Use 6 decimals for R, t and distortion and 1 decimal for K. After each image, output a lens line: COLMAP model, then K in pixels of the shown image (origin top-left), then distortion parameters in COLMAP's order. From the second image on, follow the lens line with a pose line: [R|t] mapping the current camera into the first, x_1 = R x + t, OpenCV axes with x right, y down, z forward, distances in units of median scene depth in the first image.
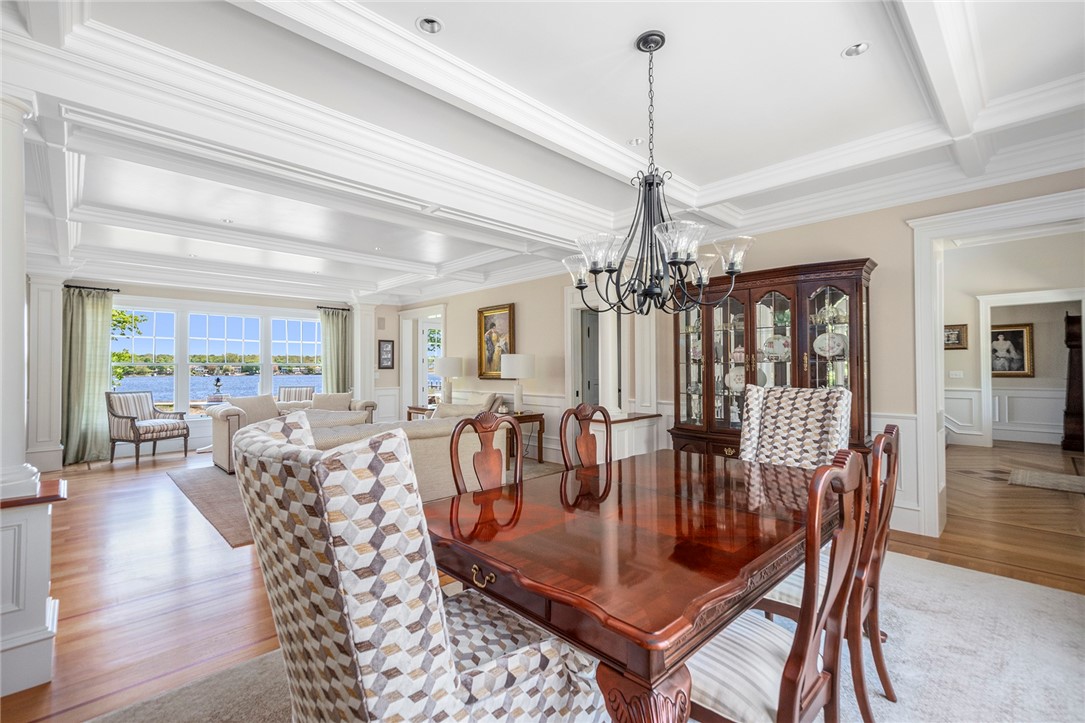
lens RADIAL K [[475.4, 0, 542.5], [0, 475.4, 361.5], [0, 0, 1]] dist [0.010218, 0.000015]
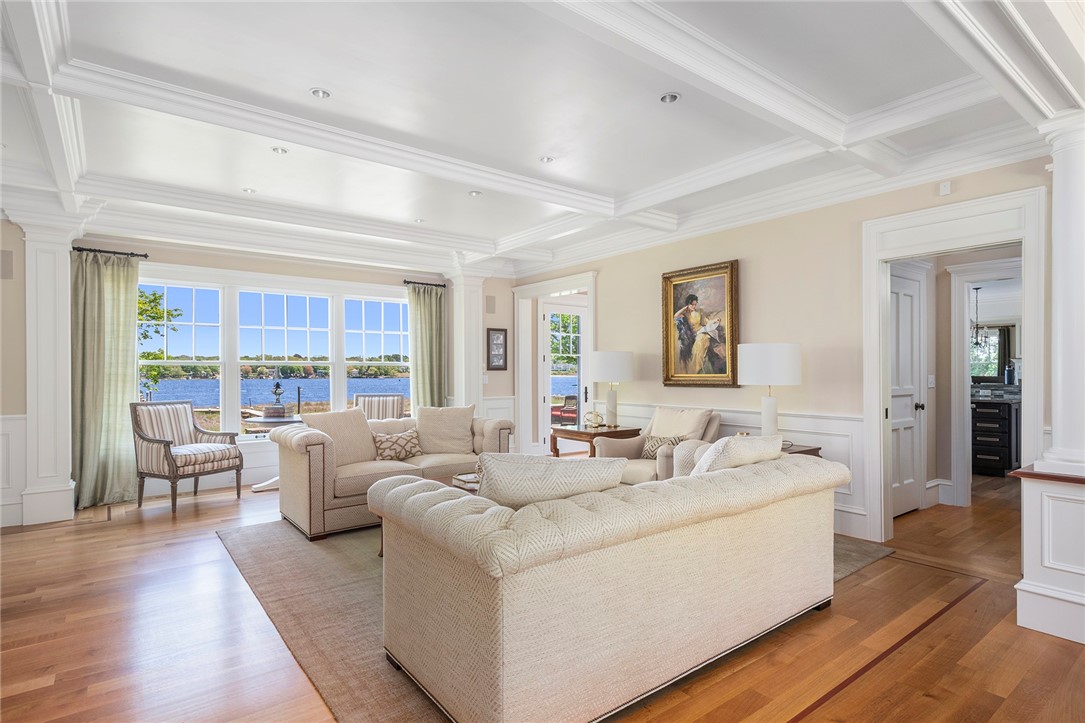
lens RADIAL K [[555.8, 0, 532.2], [0, 555.8, 371.4], [0, 0, 1]] dist [0.019370, -0.000023]
pose [[0.991442, 0.000140, -0.130549, -0.233708], [0.001854, 0.999883, 0.015153, 0.007179], [0.130536, -0.015265, 0.991326, 0.275326]]
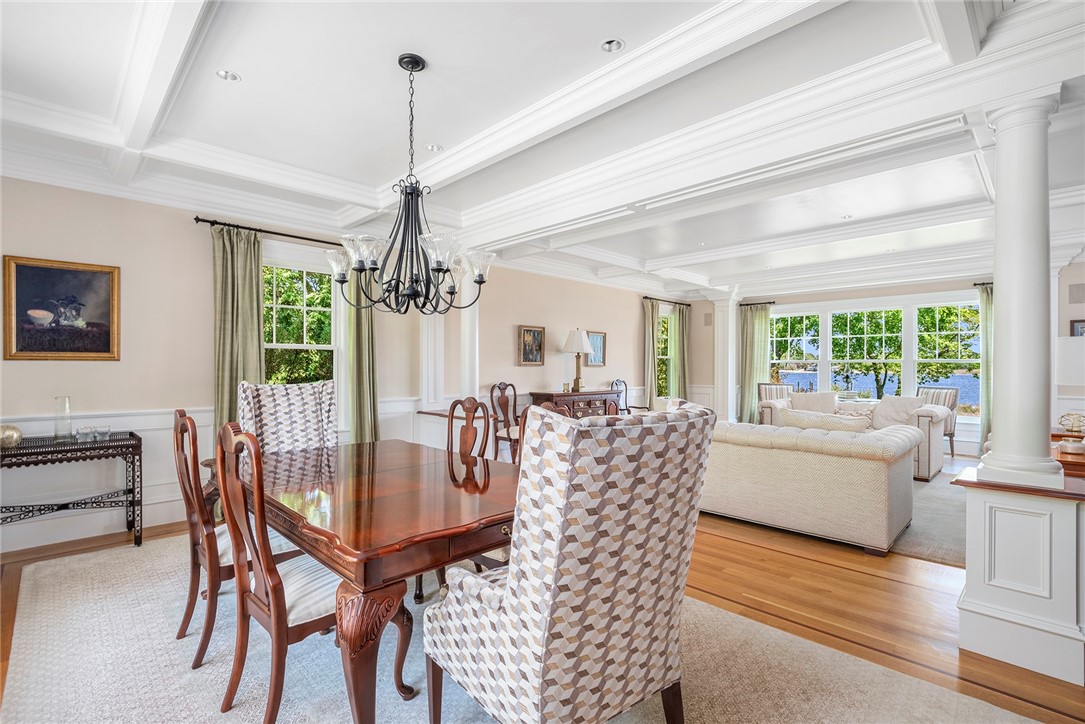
lens RADIAL K [[500.8, 0, 542.5], [0, 500.8, 362.0], [0, 0, 1]] dist [0.002638, 0.000300]
pose [[0.000068, -0.004190, -0.999991, 0.428937], [0.010903, 0.999932, -0.004189, 0.005792], [0.999941, -0.010903, 0.000114, 0.407452]]
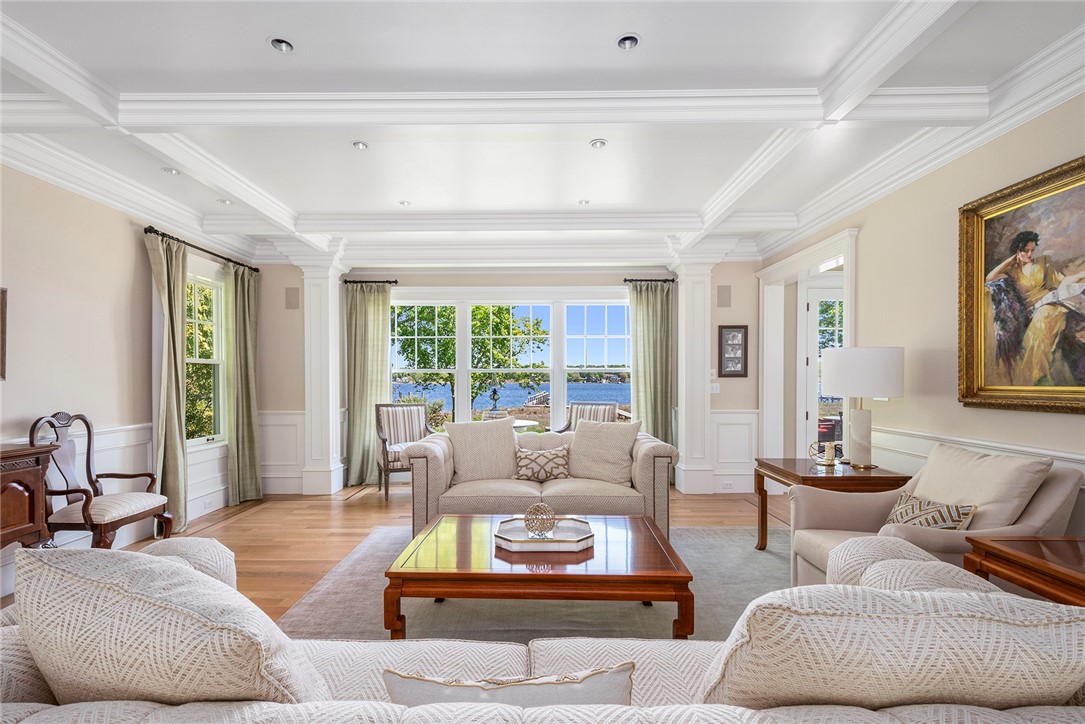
lens RADIAL K [[497.7, 0, 535.2], [0, 497.7, 385.8], [0, 0, 1]] dist [0.003280, -0.000129]
pose [[0.707202, 0.013432, -0.706884, -0.106761], [0.009615, 0.999544, 0.028613, 0.009534], [0.706946, -0.027032, 0.706750, 0.572231]]
